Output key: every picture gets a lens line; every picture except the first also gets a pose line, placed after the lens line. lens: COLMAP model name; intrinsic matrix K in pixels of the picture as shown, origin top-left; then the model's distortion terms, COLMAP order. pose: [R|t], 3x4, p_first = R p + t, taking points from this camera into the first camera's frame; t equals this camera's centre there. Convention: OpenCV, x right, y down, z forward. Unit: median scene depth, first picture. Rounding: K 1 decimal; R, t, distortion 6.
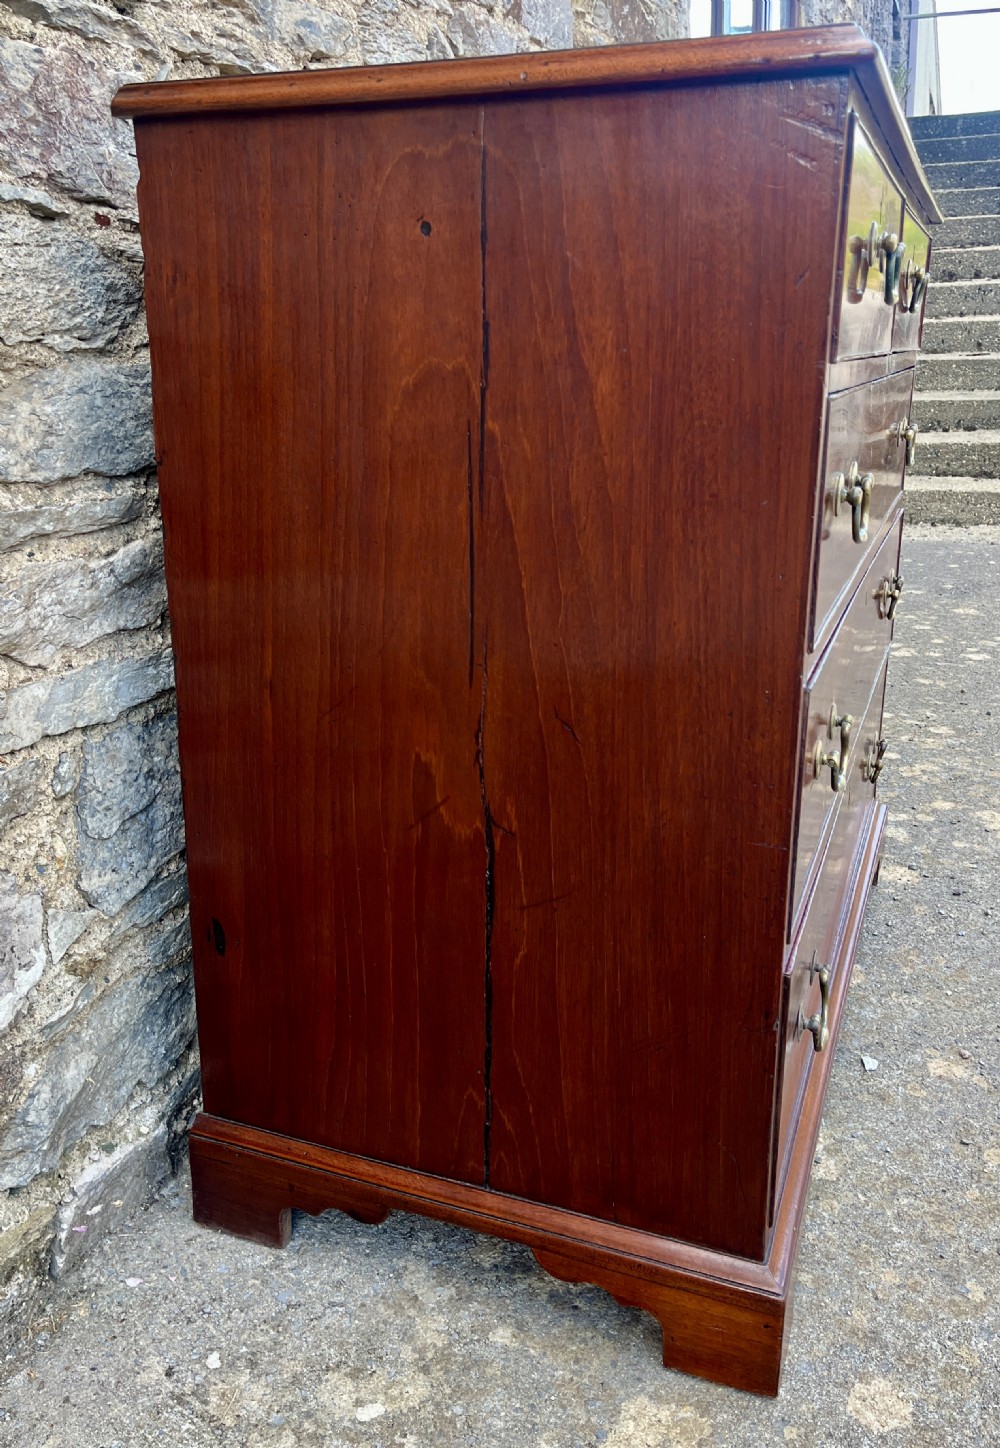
lens RADIAL K [[1212.5, 0, 502.5], [0, 1212.5, 680.8], [0, 0, 1]] dist [0.067282, -0.087277]
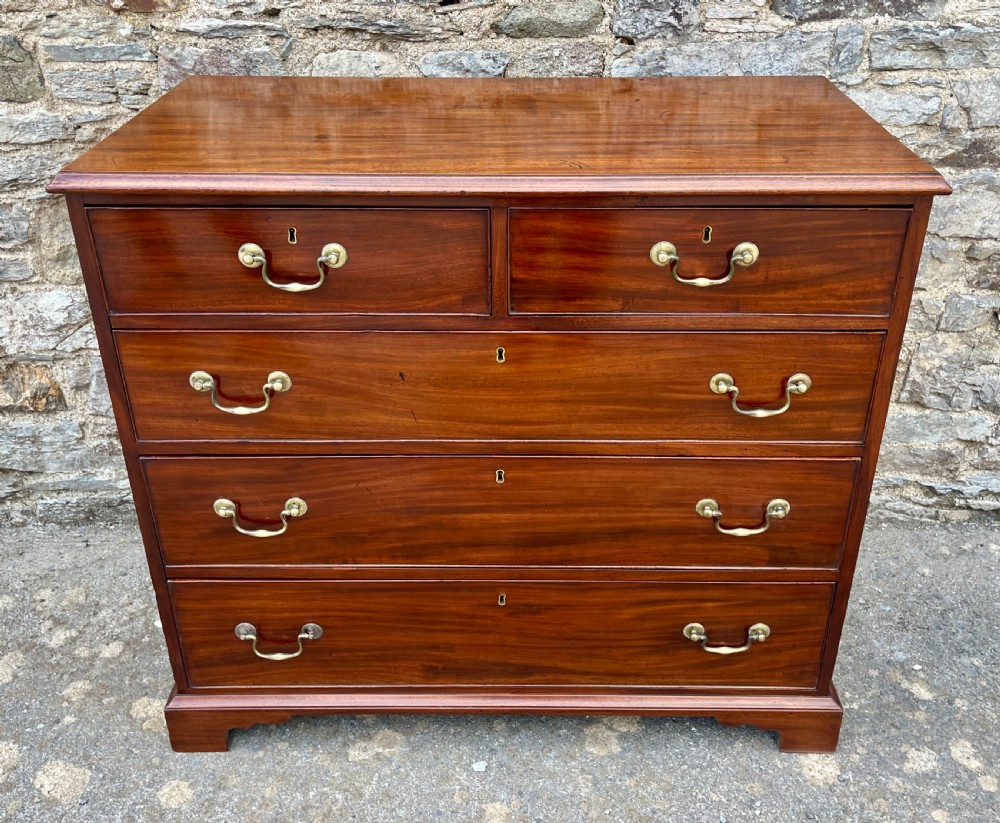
lens RADIAL K [[974.2, 0, 507.6], [0, 974.2, 344.7], [0, 0, 1]] dist [0.028448, 0.000000]
pose [[0.348628, 0.433199, -0.831142, 1.409822], [-0.247537, 0.897848, 0.364136, -0.734608], [0.903982, 0.078790, 0.420247, 0.704437]]
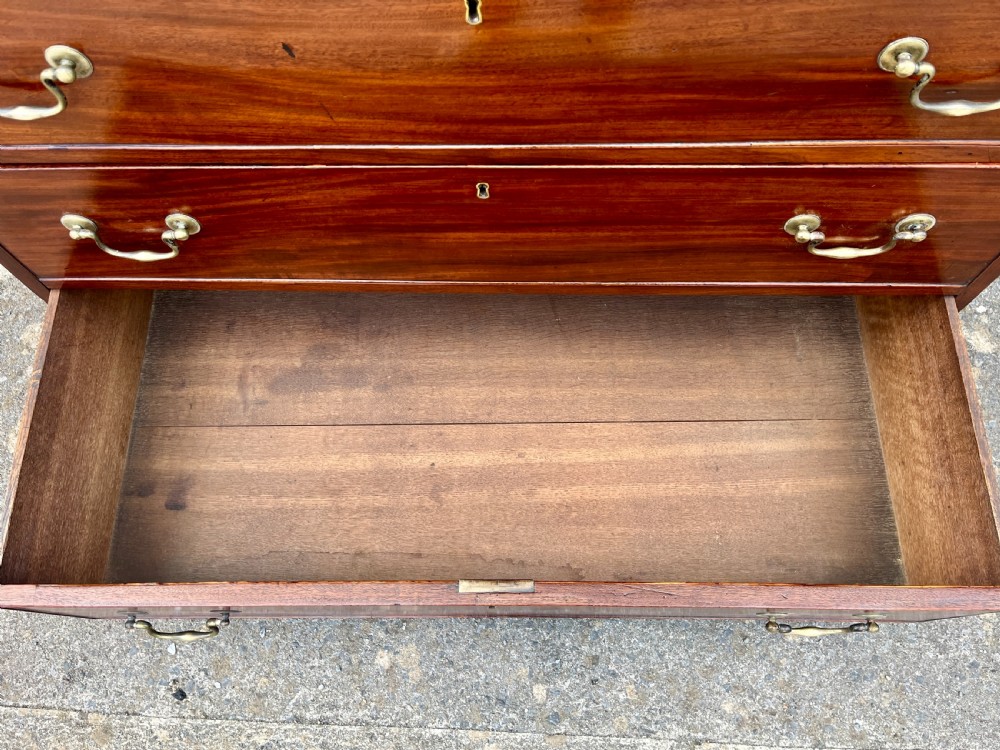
lens RADIAL K [[763.5, 0, 486.3], [0, 763.5, 352.2], [0, 0, 1]] dist [0.044371, -0.051628]
pose [[0.332607, 0.850092, -0.408309, 0.768268], [-0.214487, 0.489802, 0.845038, -0.576813], [0.918351, -0.193488, 0.345246, 1.015715]]
